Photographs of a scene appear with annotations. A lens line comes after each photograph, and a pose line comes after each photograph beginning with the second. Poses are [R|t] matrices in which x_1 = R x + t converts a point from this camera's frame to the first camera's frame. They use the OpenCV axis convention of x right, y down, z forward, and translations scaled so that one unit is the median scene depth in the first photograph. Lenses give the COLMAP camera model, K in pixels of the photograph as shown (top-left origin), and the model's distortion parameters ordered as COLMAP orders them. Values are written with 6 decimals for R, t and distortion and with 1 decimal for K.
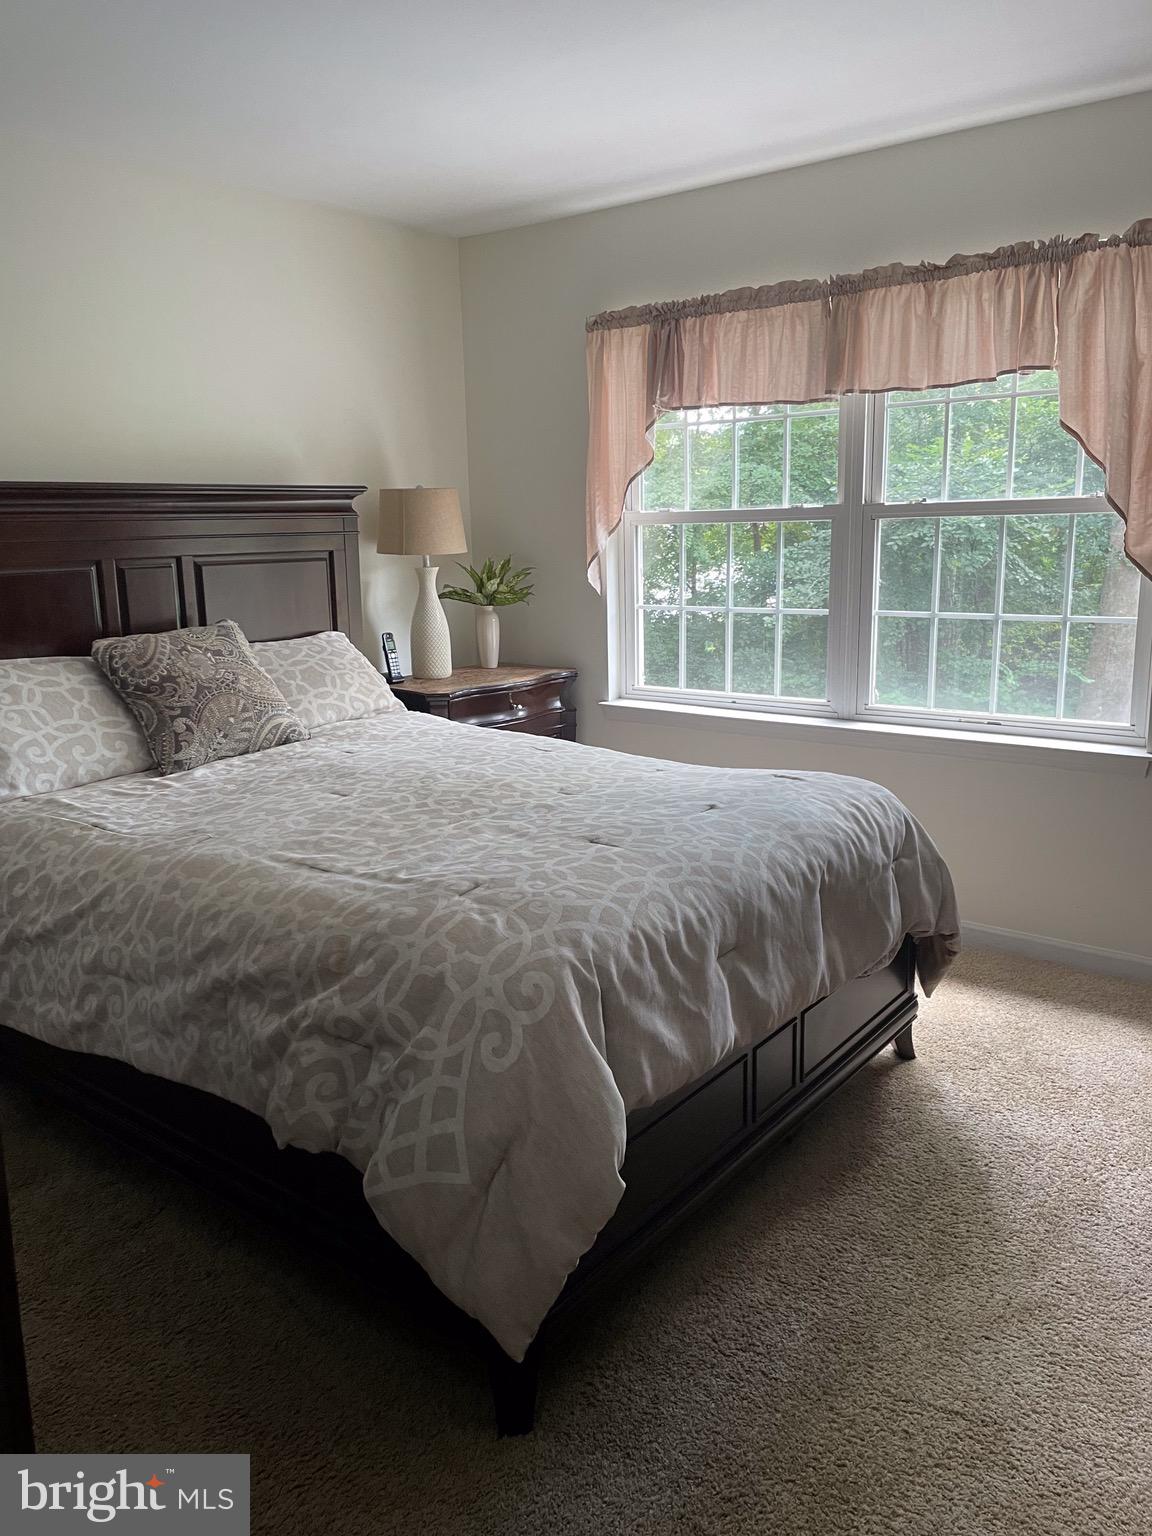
lens RADIAL K [[1166.1, 0, 576.6], [0, 1166.1, 766.0], [0, 0, 1]] dist [0.057885, -0.005509]
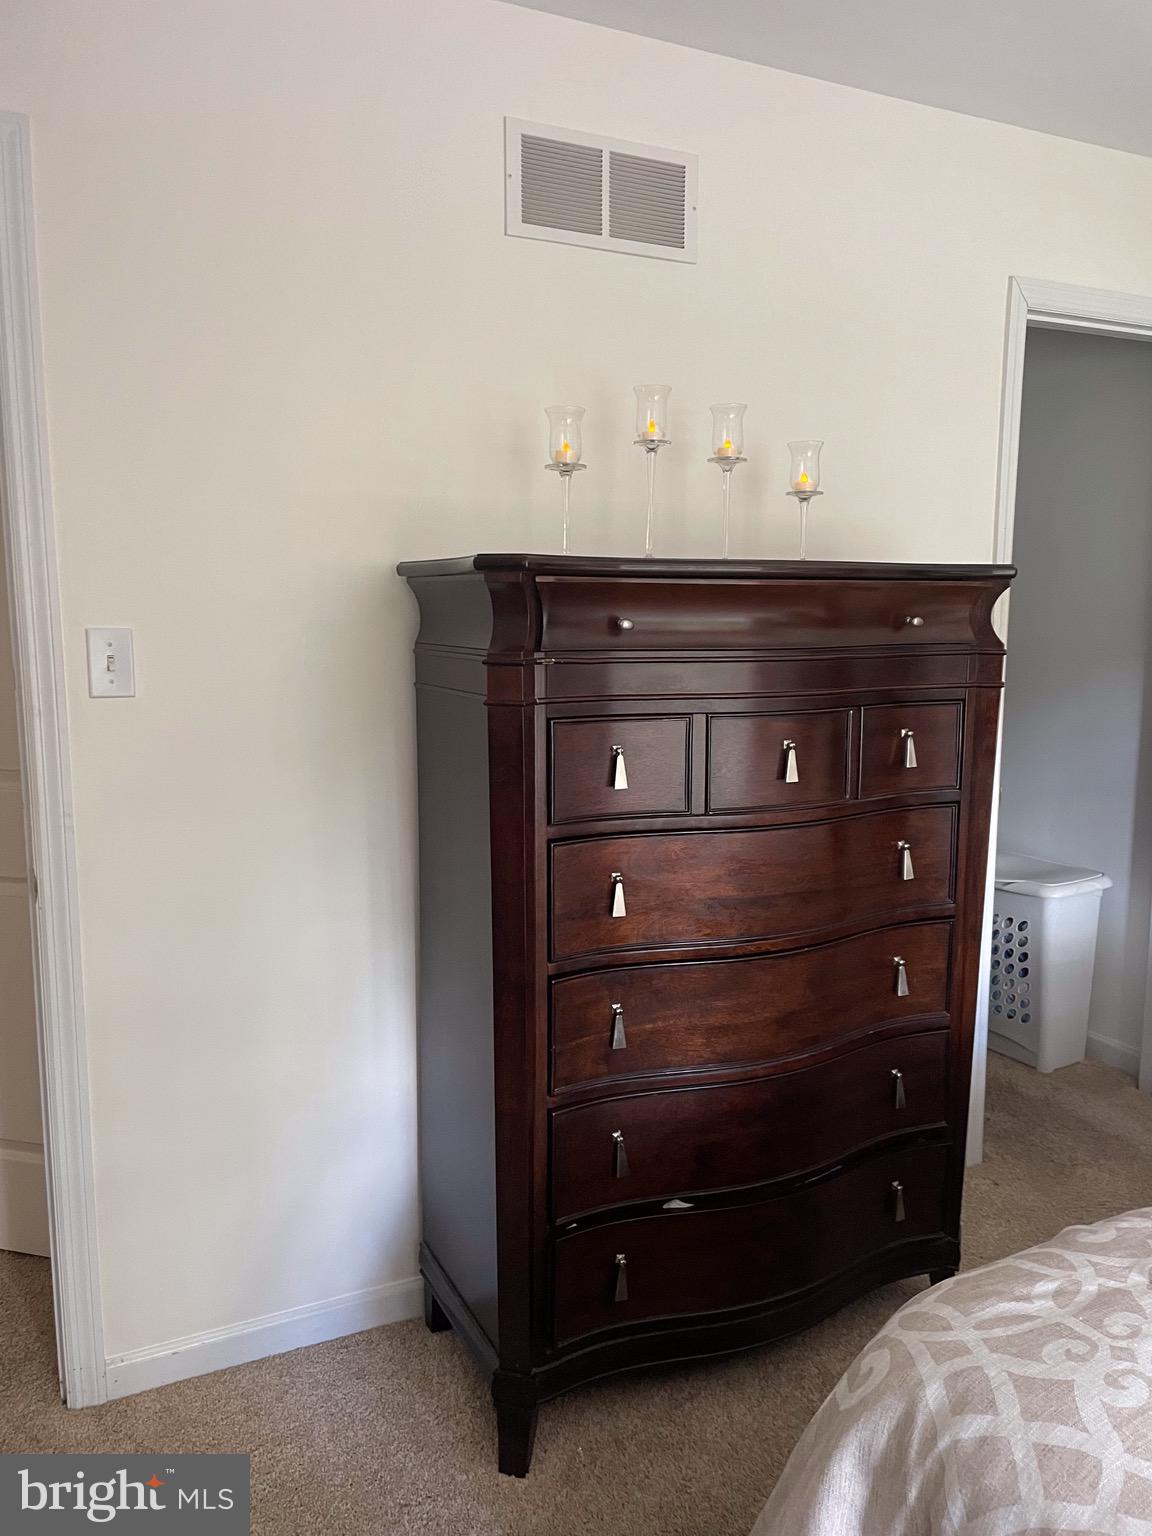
lens RADIAL K [[1166.1, 0, 574.8], [0, 1166.1, 771.3], [0, 0, 1]] dist [0.057885, -0.005509]
pose [[-0.466734, 0.129005, -0.874939, 0.487588], [-0.173949, 0.956589, 0.233836, -0.201588], [0.867123, 0.261333, -0.424032, 0.984016]]
